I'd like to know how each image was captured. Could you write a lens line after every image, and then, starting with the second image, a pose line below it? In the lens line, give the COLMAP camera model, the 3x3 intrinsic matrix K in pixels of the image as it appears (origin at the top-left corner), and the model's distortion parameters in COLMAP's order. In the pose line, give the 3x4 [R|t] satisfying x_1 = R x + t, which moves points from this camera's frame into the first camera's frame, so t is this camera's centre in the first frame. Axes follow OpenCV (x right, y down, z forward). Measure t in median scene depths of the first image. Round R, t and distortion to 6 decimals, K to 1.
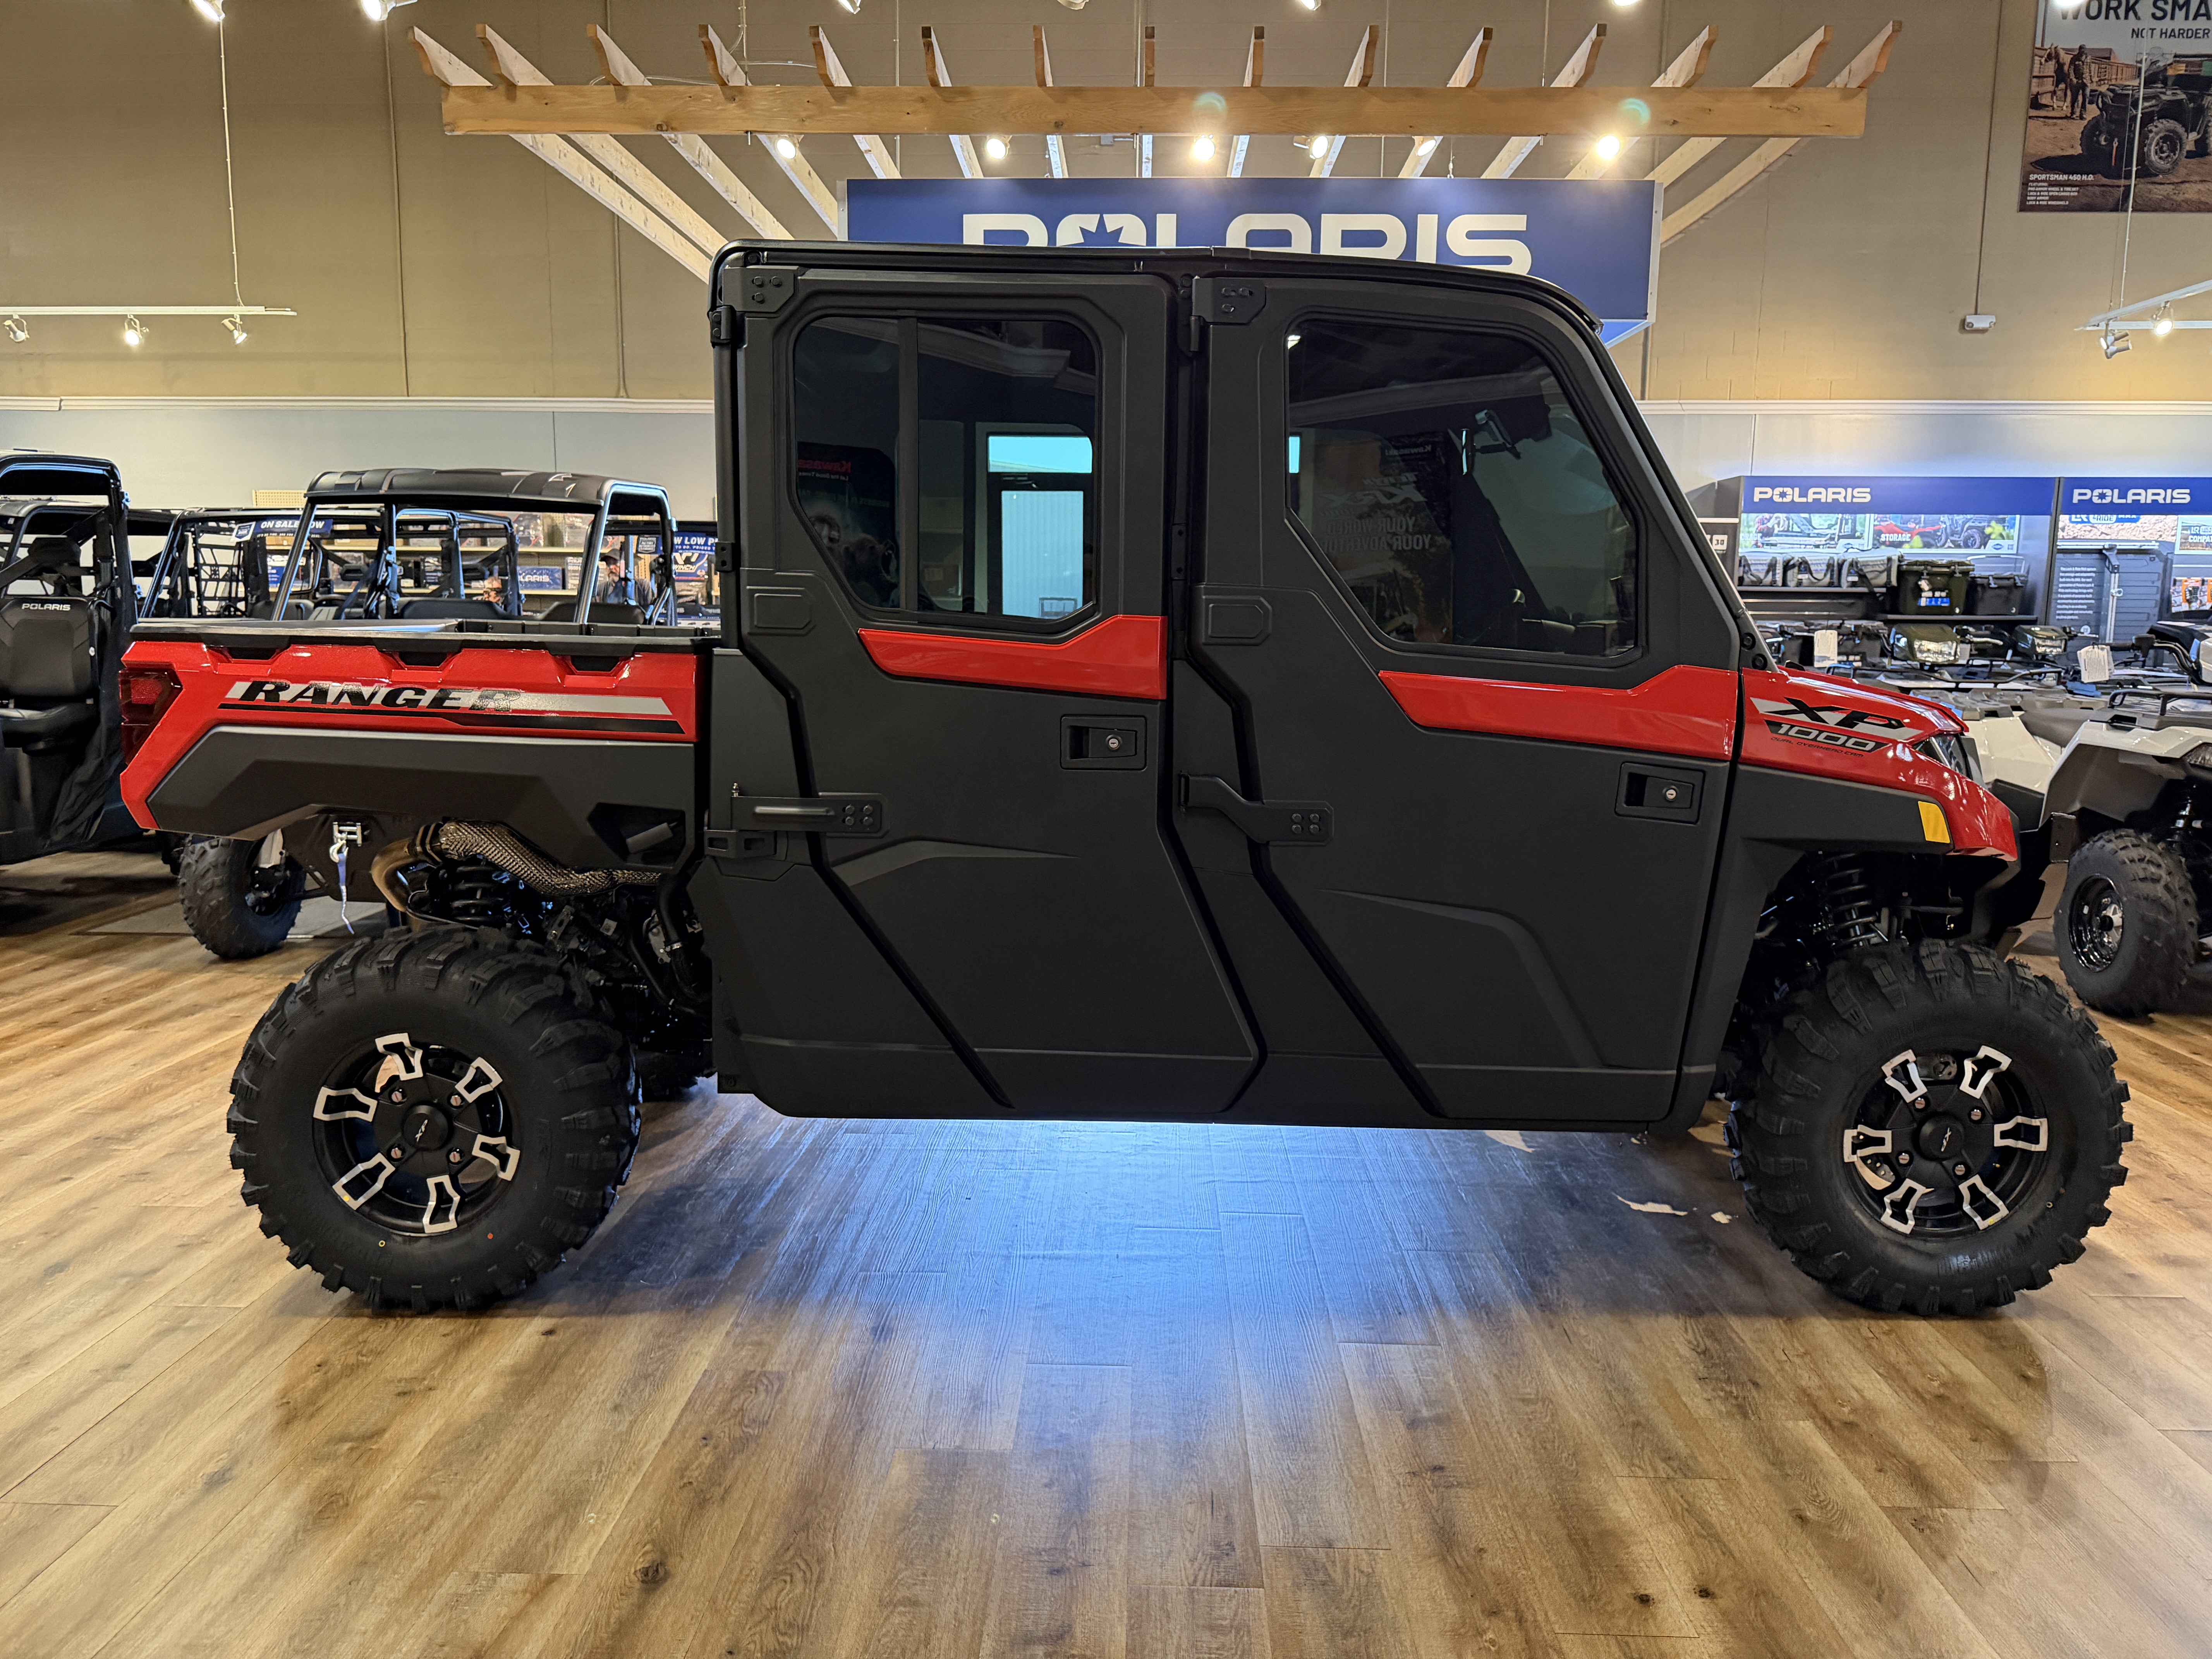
lens RADIAL K [[1566.2, 0, 1106.0], [0, 1566.2, 829.5], [0, 0, 1]] dist [0.000680, -0.003665]
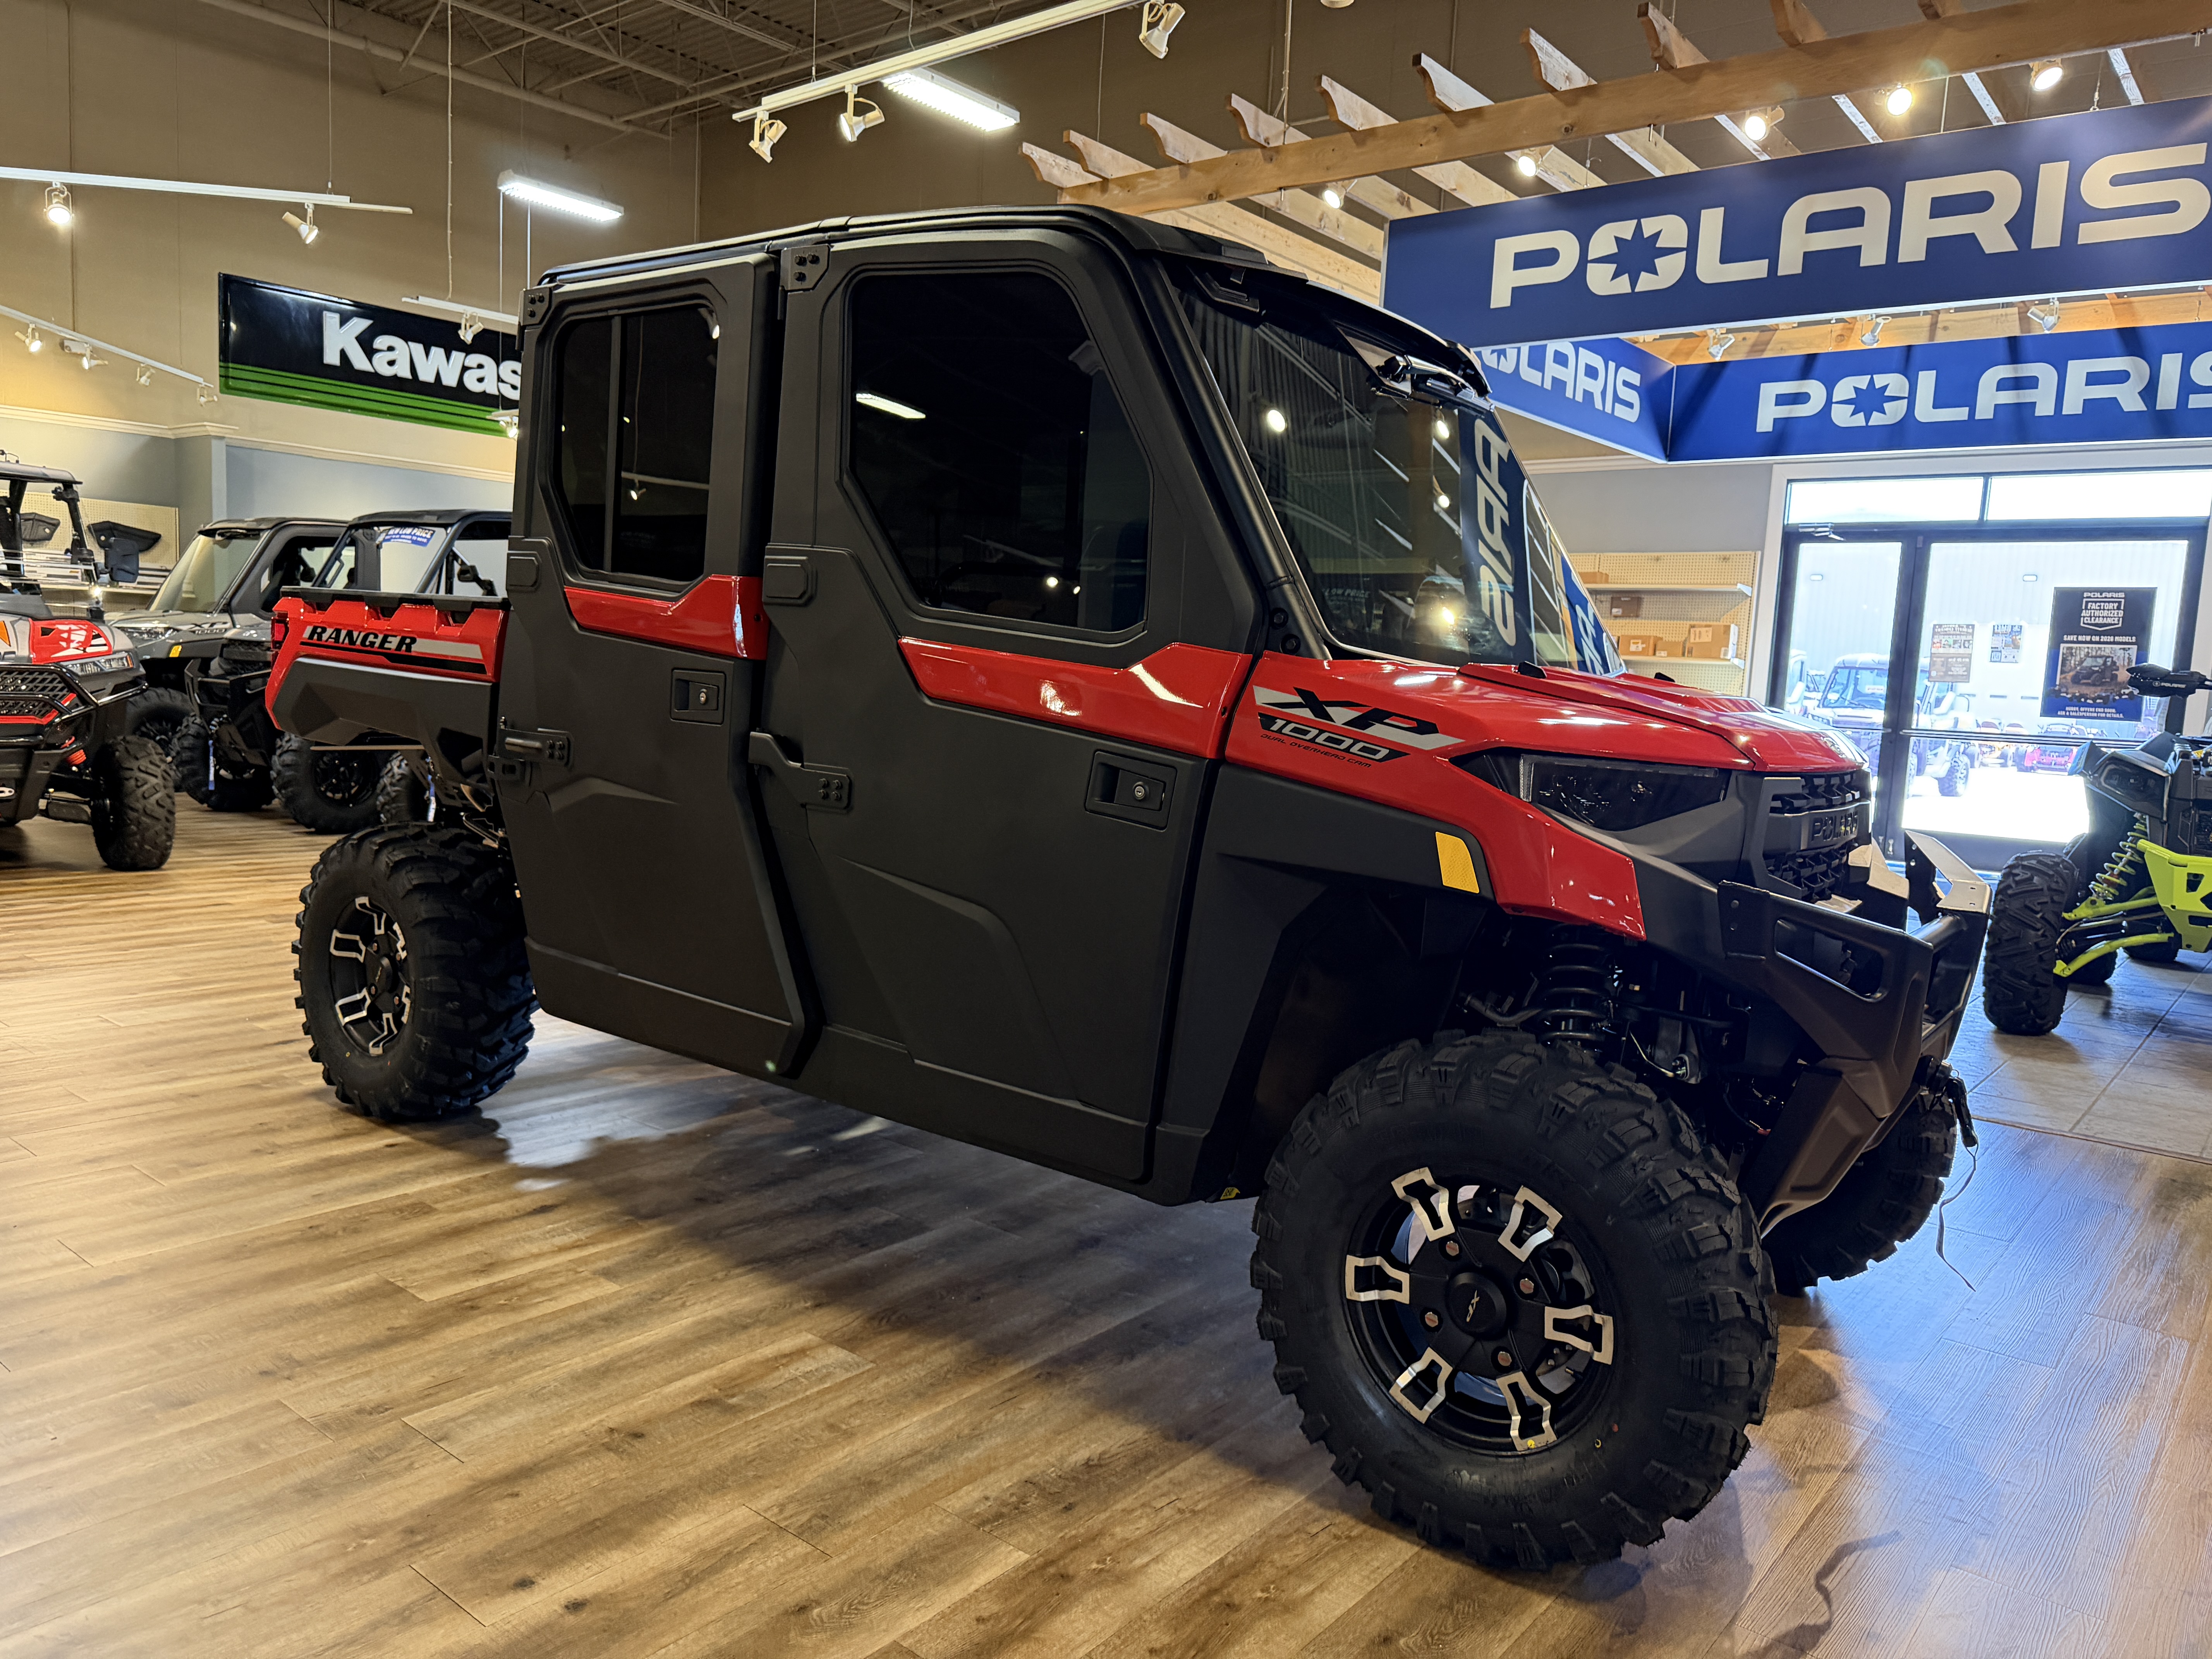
lens RADIAL K [[1577.1, 0, 1105.7], [0, 1577.1, 818.3], [0, 0, 1]] dist [0.009004, -0.010178]
pose [[0.794514, 0.092287, -0.600192, 0.847148], [-0.126675, 0.991828, -0.015183, 0.006571], [0.593886, 0.088093, 0.799712, 0.304813]]
